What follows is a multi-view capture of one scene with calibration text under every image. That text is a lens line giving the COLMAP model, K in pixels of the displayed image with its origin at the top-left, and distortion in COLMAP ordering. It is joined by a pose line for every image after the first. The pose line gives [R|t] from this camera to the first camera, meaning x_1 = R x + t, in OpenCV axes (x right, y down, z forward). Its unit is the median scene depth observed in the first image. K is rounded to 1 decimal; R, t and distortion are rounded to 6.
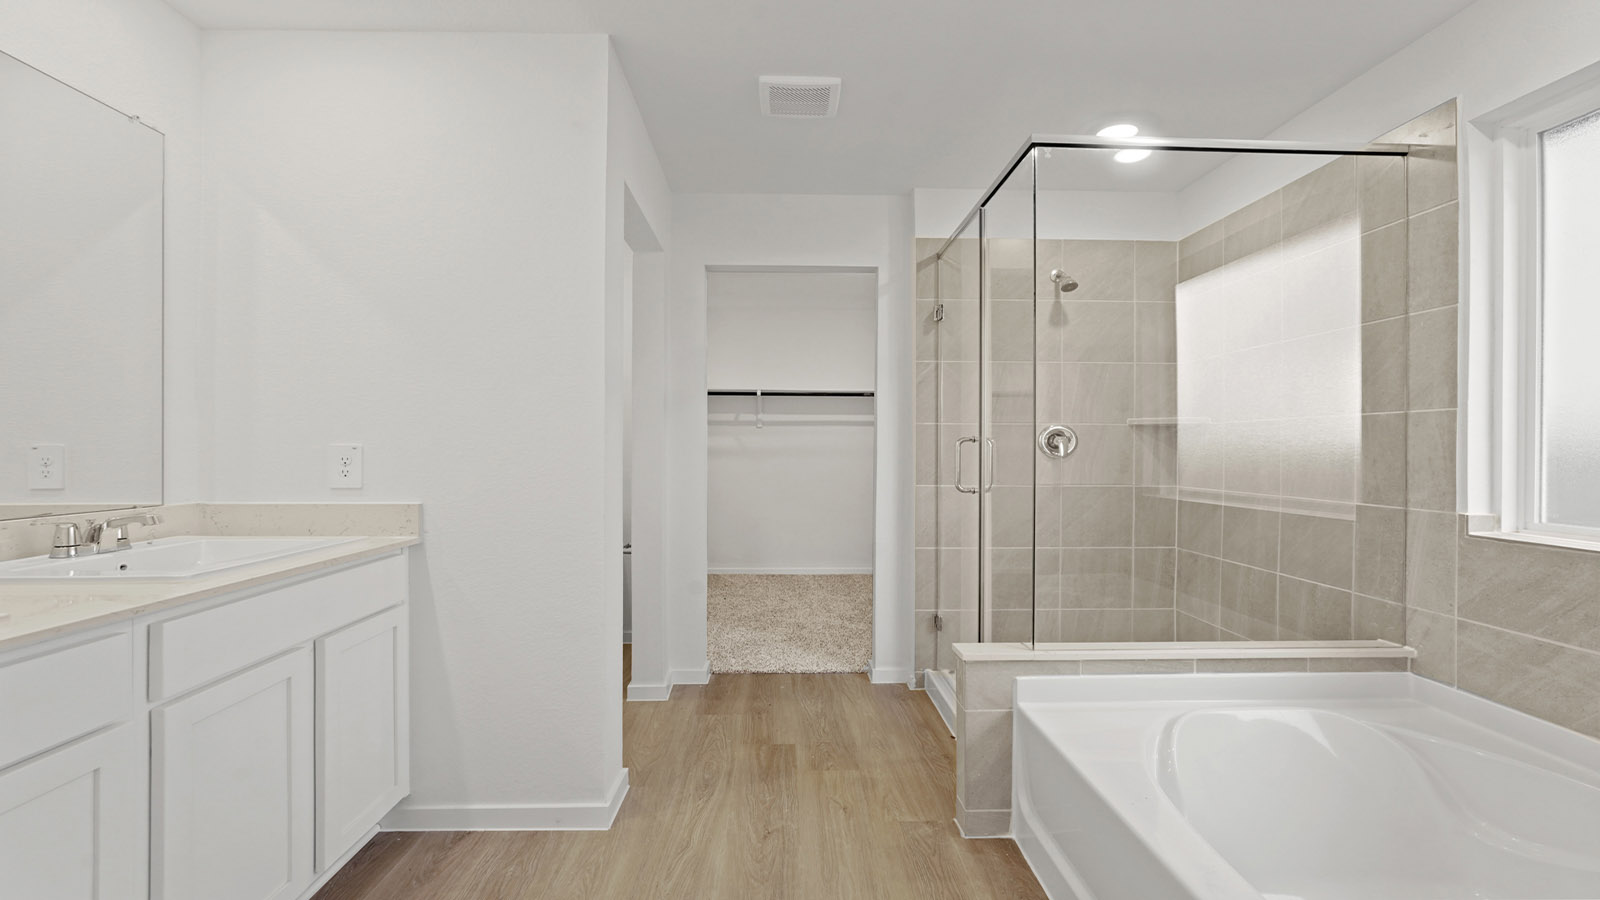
lens RADIAL K [[707.4, 0, 803.7], [0, 707.4, 443.9], [0, 0, 1]] dist [-0.001813, 0.000350]
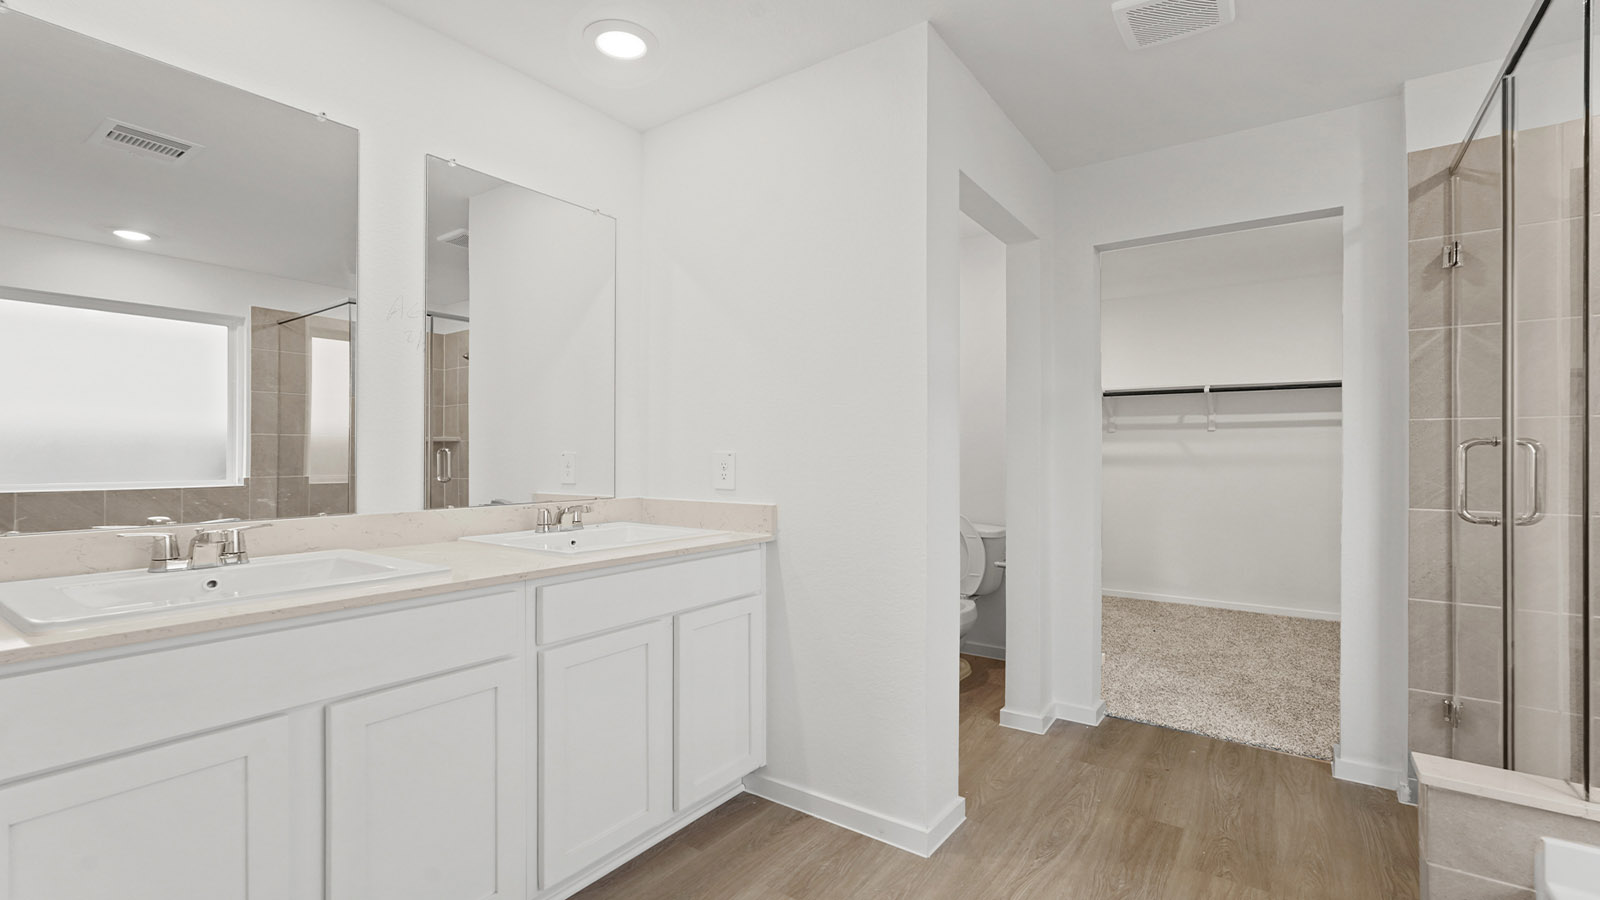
lens RADIAL K [[705.3, 0, 800.0], [0, 705.3, 450.0], [0, 0, 1]] dist [-0.001828, 0.001004]
pose [[0.797373, -0.004442, -0.603471, 0.112410], [0.002940, 0.999990, -0.003476, 0.001505], [0.603480, 0.000997, 0.797378, 0.100419]]
